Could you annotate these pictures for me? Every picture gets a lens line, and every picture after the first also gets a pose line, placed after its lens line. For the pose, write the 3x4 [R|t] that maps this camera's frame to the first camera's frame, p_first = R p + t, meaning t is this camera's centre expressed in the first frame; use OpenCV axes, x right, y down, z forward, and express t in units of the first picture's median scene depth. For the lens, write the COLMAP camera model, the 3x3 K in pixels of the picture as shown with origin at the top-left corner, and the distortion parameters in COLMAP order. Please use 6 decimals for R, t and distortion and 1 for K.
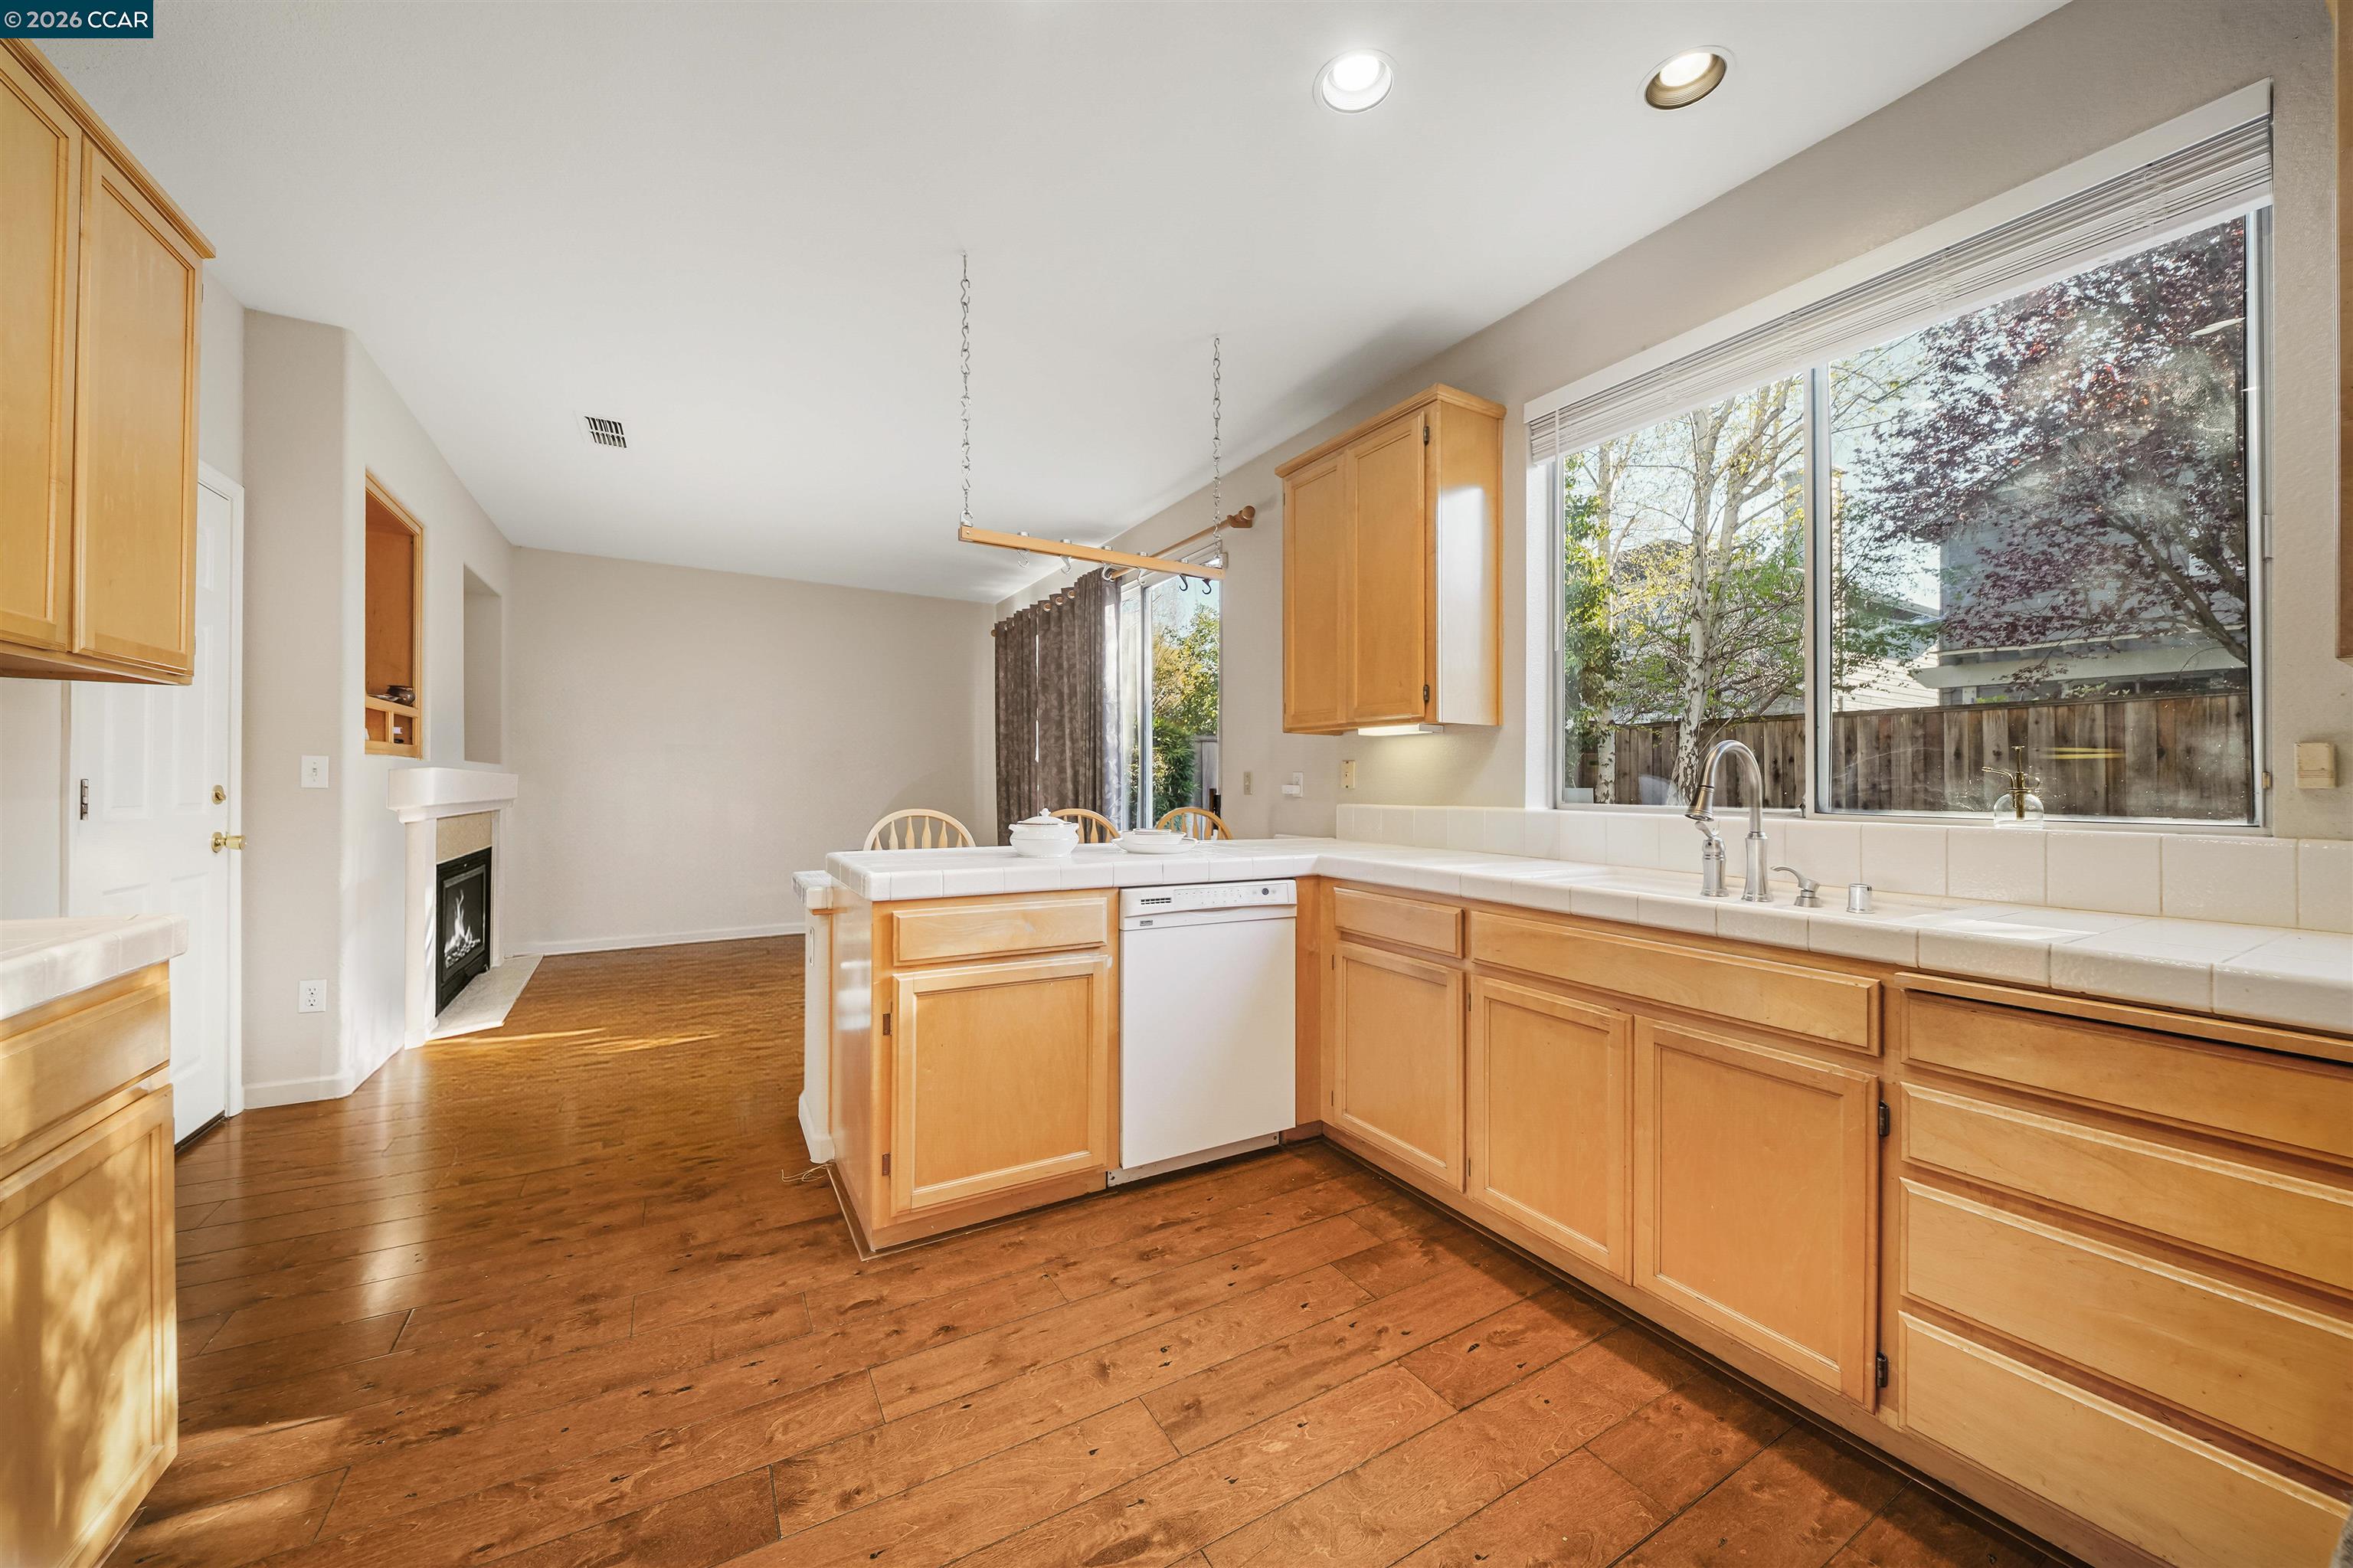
lens RADIAL K [[825.9, 0, 1190.2], [0, 825.9, 786.2], [0, 0, 1]] dist [-0.003441, -0.003044]
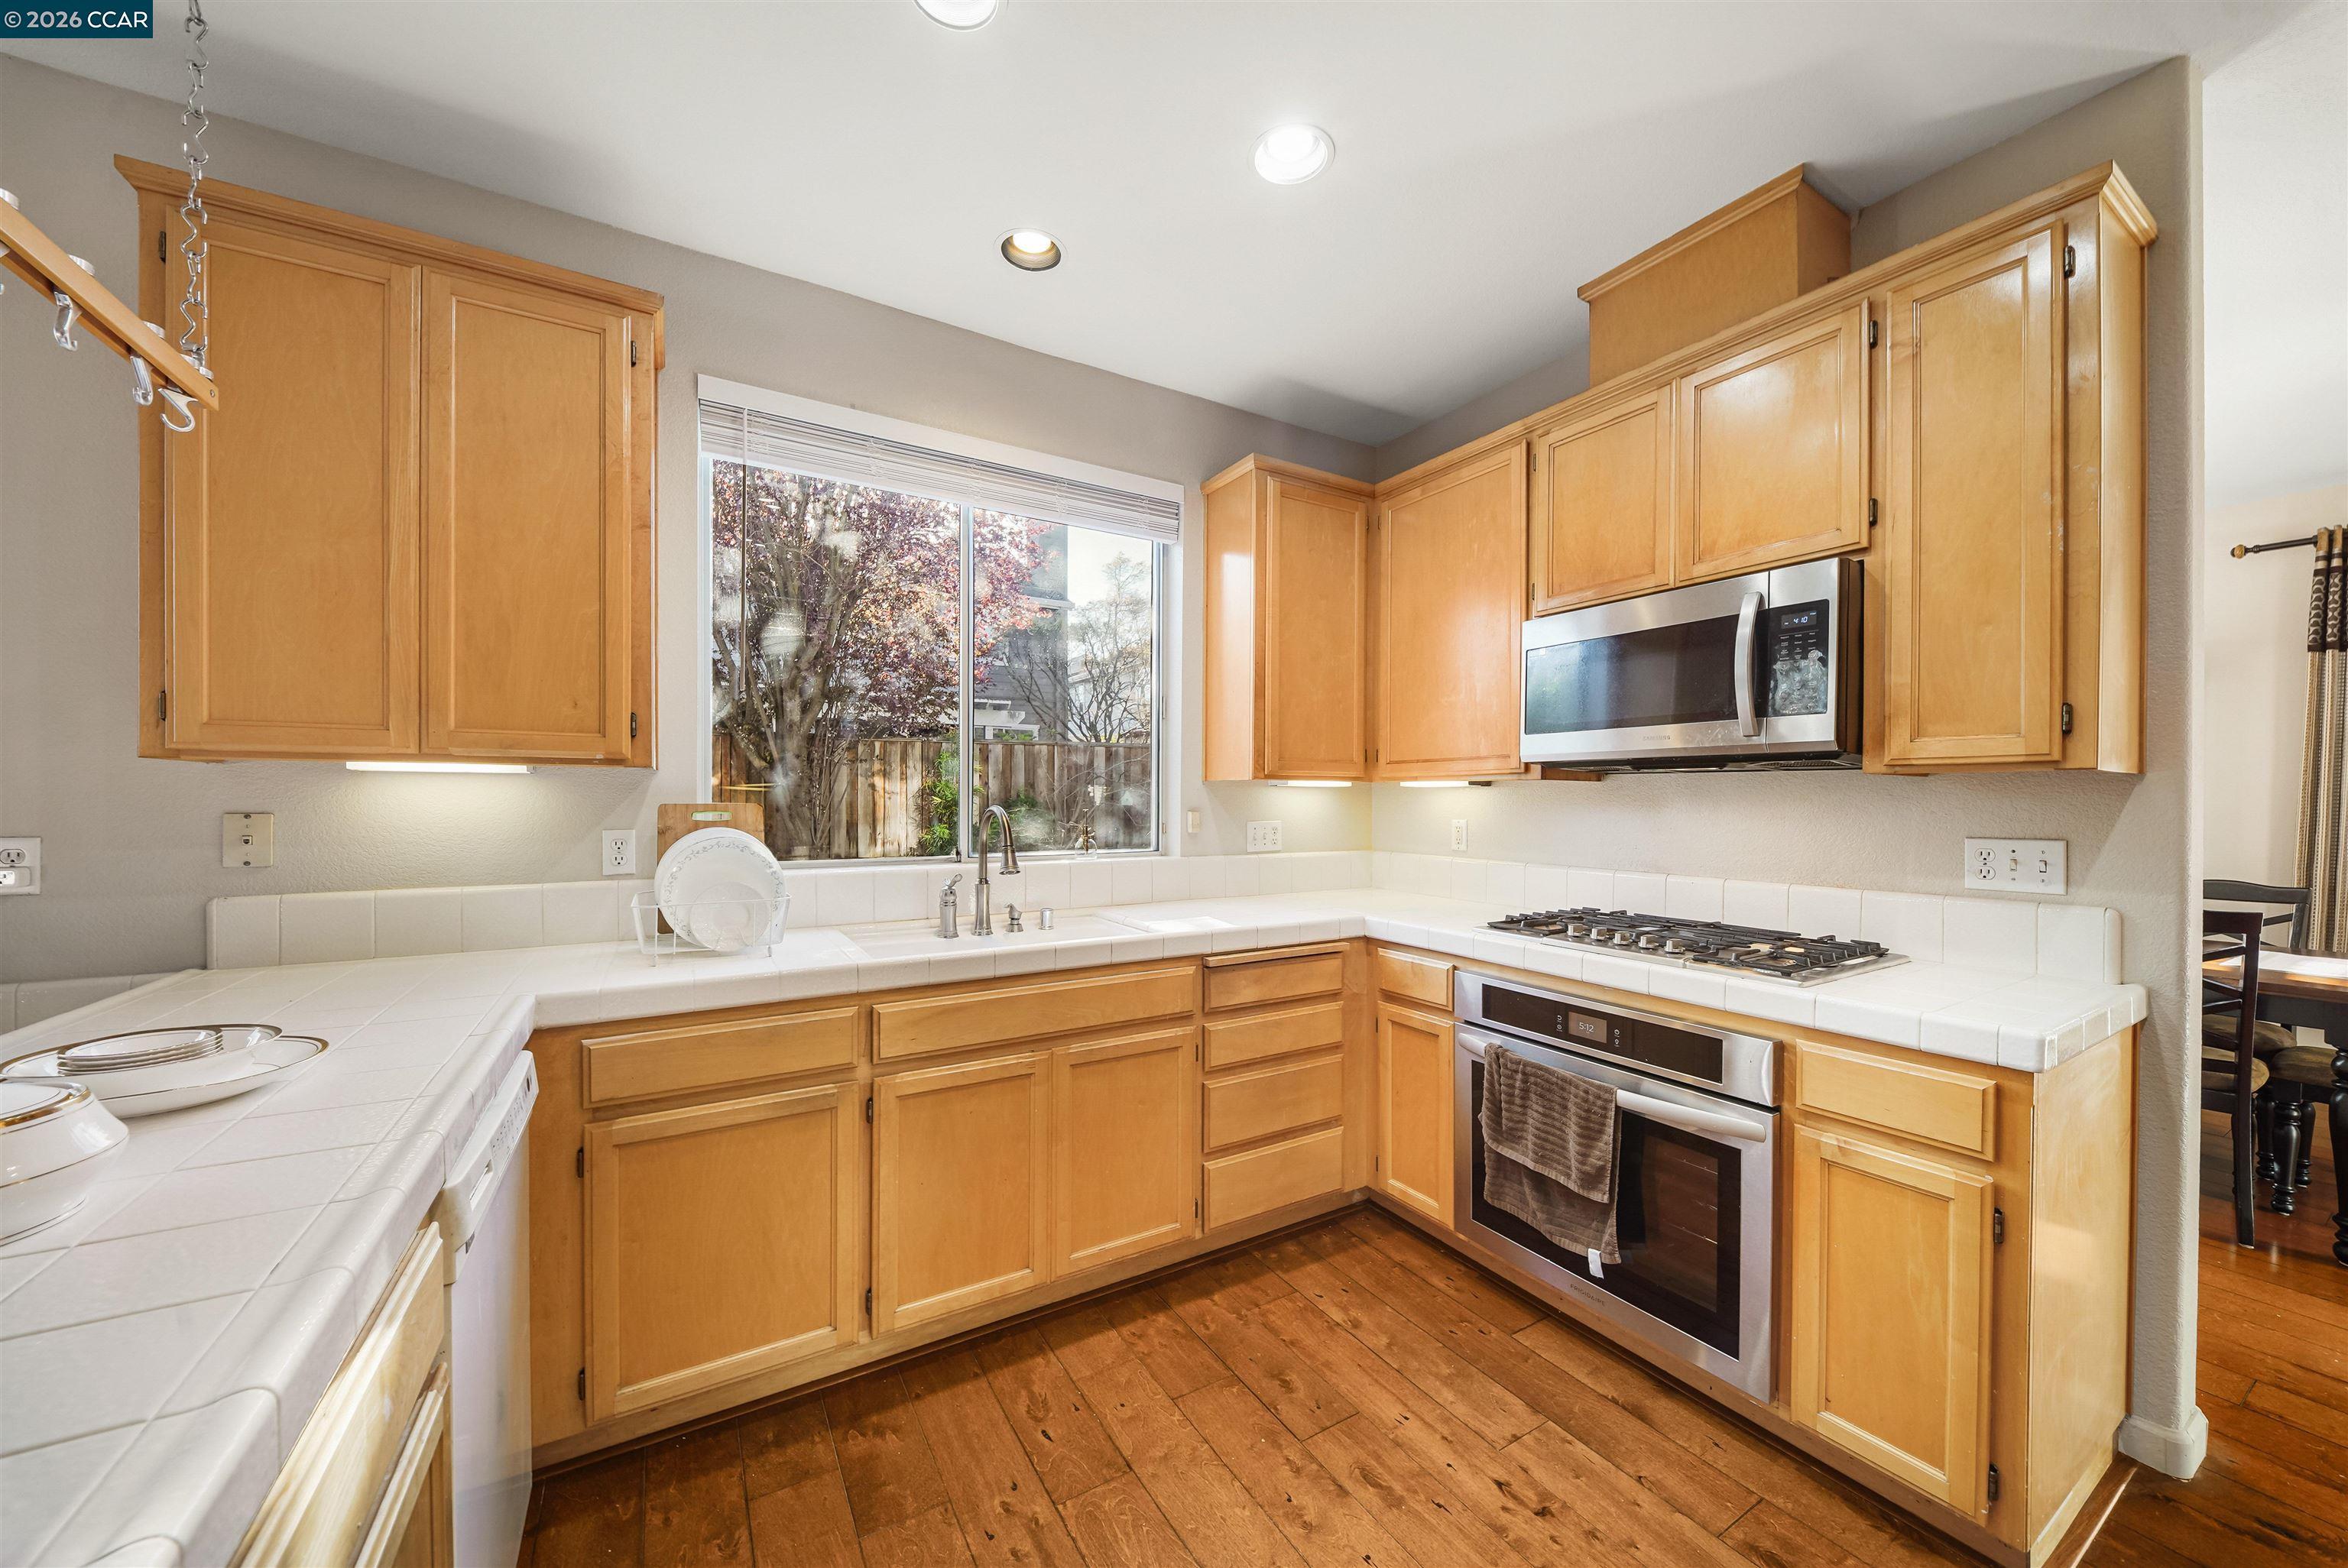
lens RADIAL K [[824.0, 0, 1182.2], [0, 824.0, 796.5], [0, 0, 1]] dist [-0.003441, -0.003044]
pose [[0.014291, -0.011613, 0.999830, -0.659459], [0.003804, 0.999926, 0.011559, -0.096750], [-0.999891, 0.003638, 0.014334, 0.867055]]
